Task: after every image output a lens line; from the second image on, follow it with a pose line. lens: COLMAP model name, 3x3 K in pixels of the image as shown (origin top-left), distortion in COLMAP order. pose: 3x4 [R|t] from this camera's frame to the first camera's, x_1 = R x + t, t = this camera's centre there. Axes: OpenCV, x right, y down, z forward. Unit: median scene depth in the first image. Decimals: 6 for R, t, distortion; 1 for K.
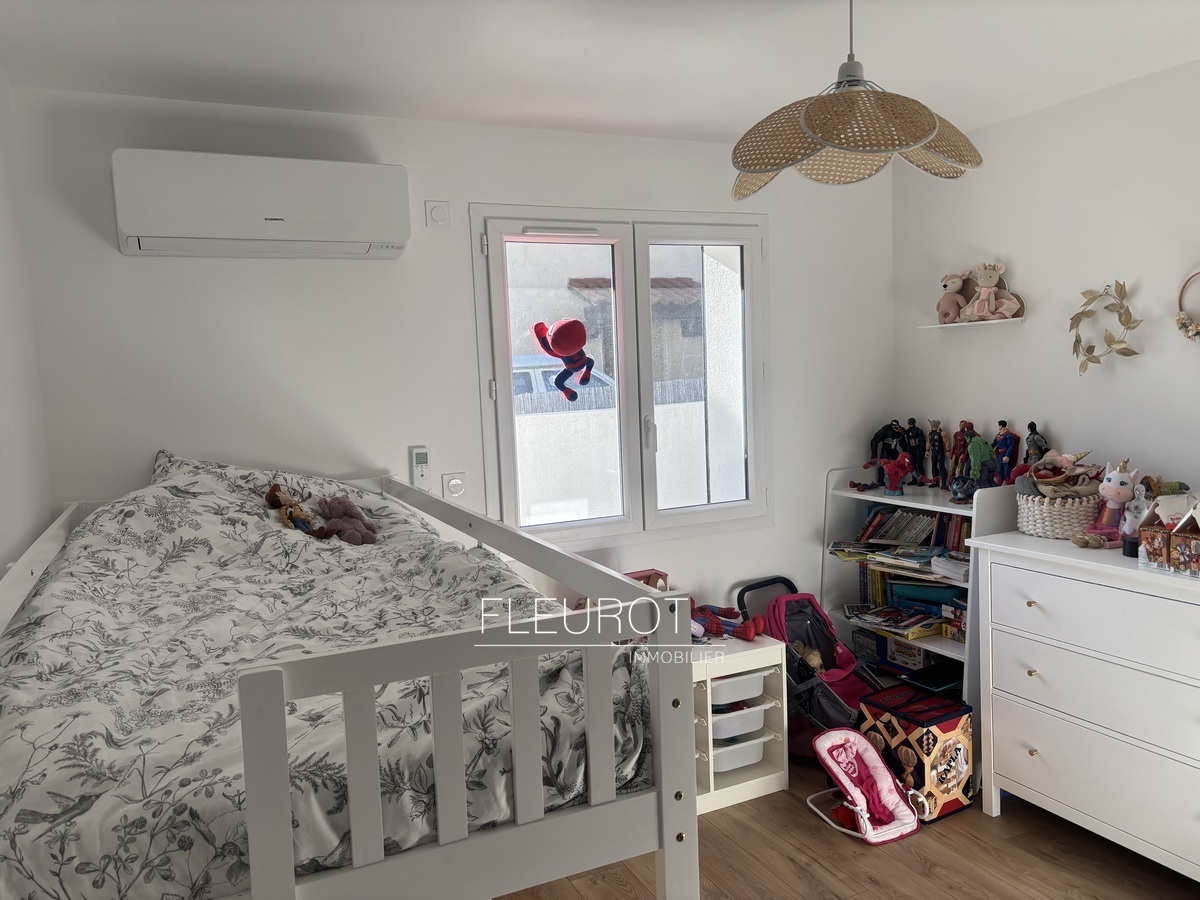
lens RADIAL K [[899.9, 0, 600.0], [0, 899.9, 450.0], [0, 0, 1]] dist [0.021789, -0.008131]
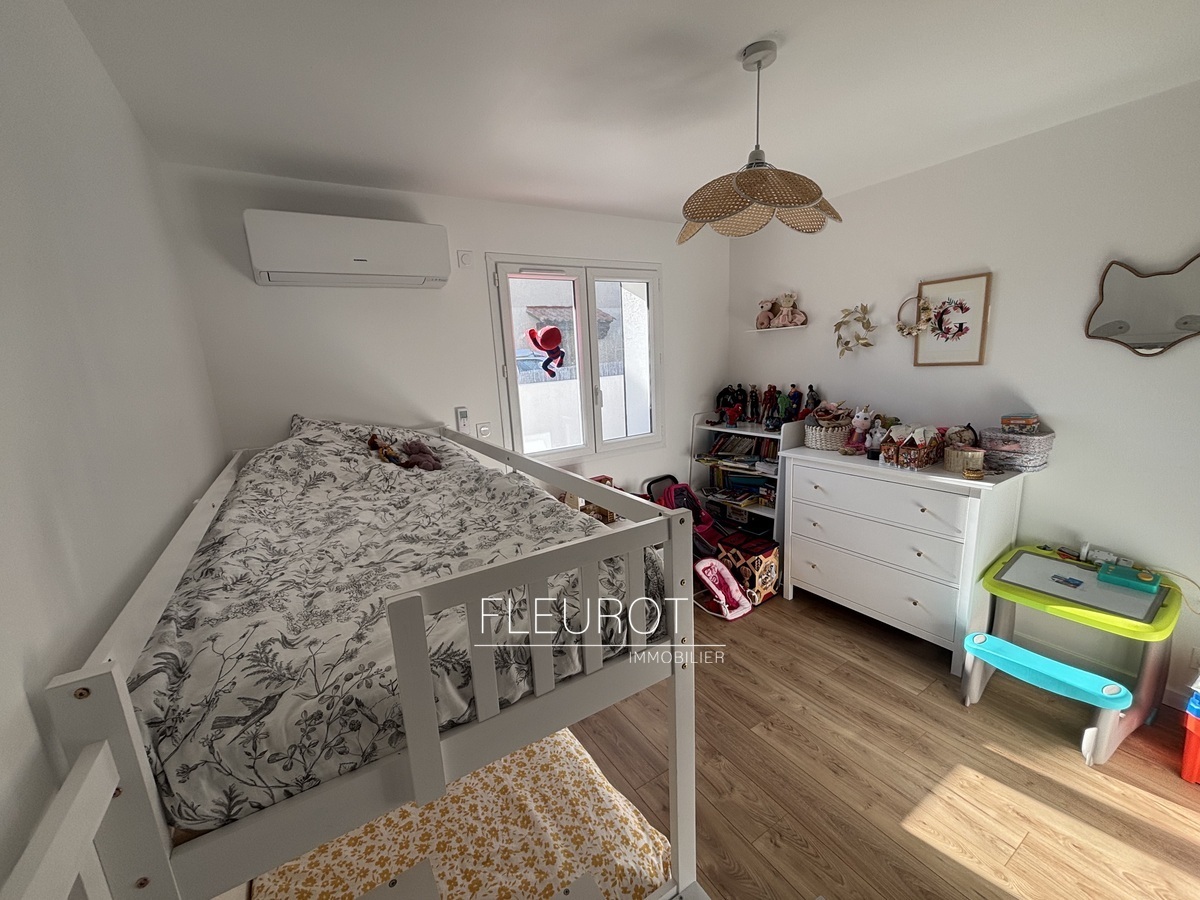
lens RADIAL K [[482.3, 0, 598.4], [0, 482.3, 454.9], [0, 0, 1]] dist [-0.000693, 0.000225]
pose [[0.993169, -0.035352, 0.111204, -0.063753], [0.023032, 0.993645, 0.110180, -0.010363], [-0.114392, -0.106866, 0.987671, 0.116160]]
